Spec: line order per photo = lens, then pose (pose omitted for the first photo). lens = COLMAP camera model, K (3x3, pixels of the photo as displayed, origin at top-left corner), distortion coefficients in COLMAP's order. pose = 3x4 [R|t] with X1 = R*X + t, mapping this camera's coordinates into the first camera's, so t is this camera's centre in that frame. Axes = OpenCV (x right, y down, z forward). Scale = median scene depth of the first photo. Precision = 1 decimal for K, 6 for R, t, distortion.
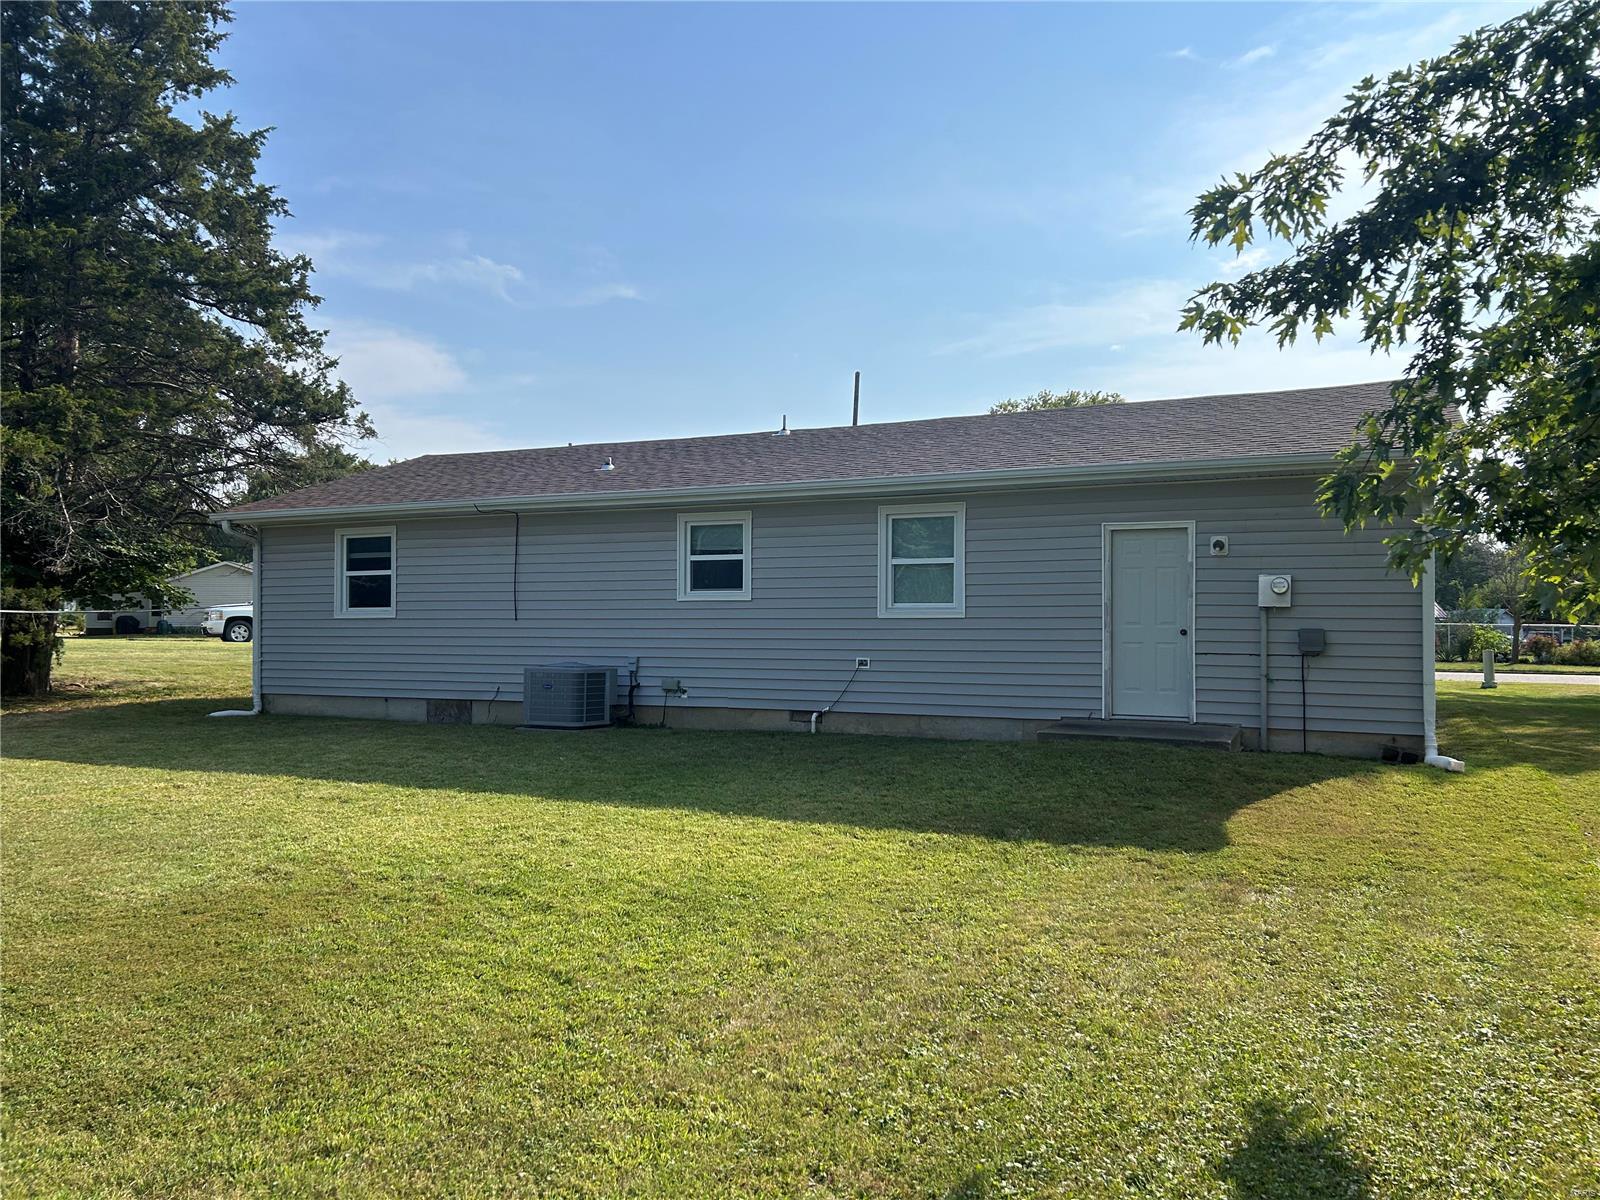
lens RADIAL K [[1199.2, 0, 800.0], [0, 1199.2, 598.1], [0, 0, 1]] dist [0.049467, -0.003902]
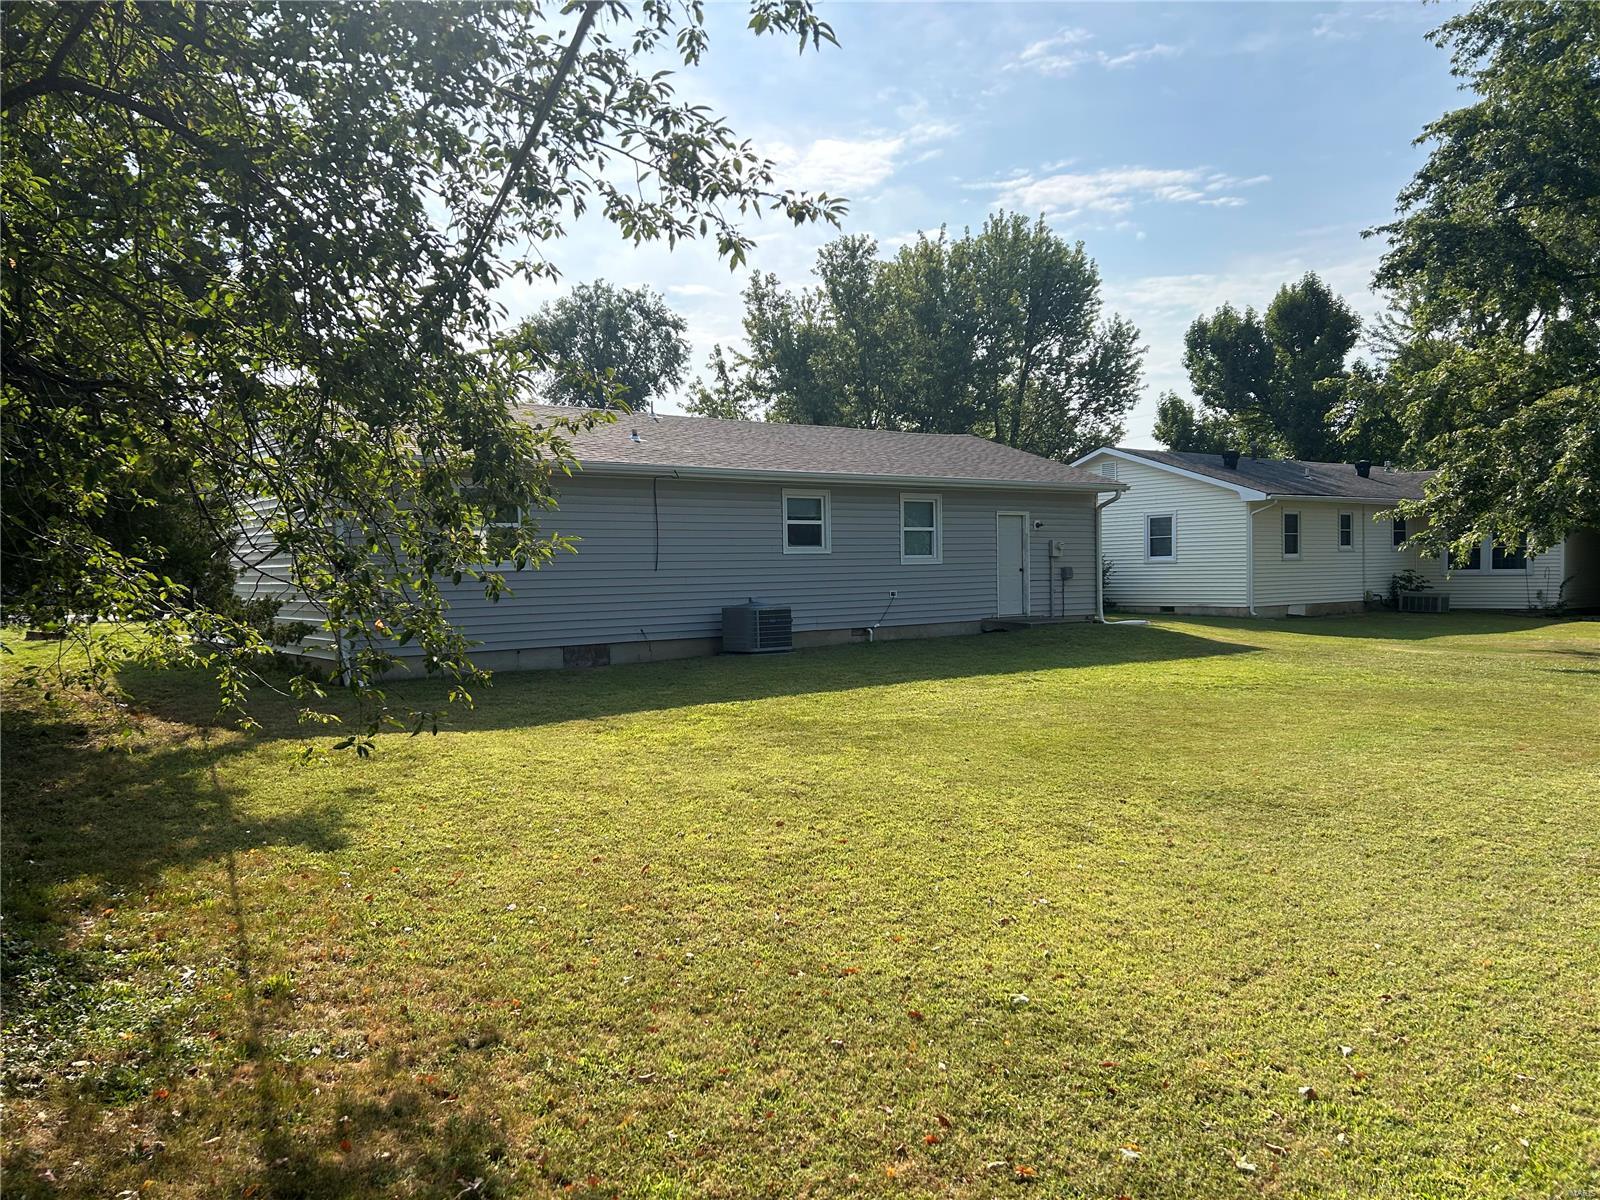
lens RADIAL K [[1199.2, 0, 800.1], [0, 1199.2, 596.6], [0, 0, 1]] dist [0.049467, -0.003902]
pose [[0.458248, -0.025337, 0.888463, -1.321087], [0.009536, 0.999676, 0.023590, 0.019120], [-0.888773, -0.002337, 0.458342, 0.377955]]
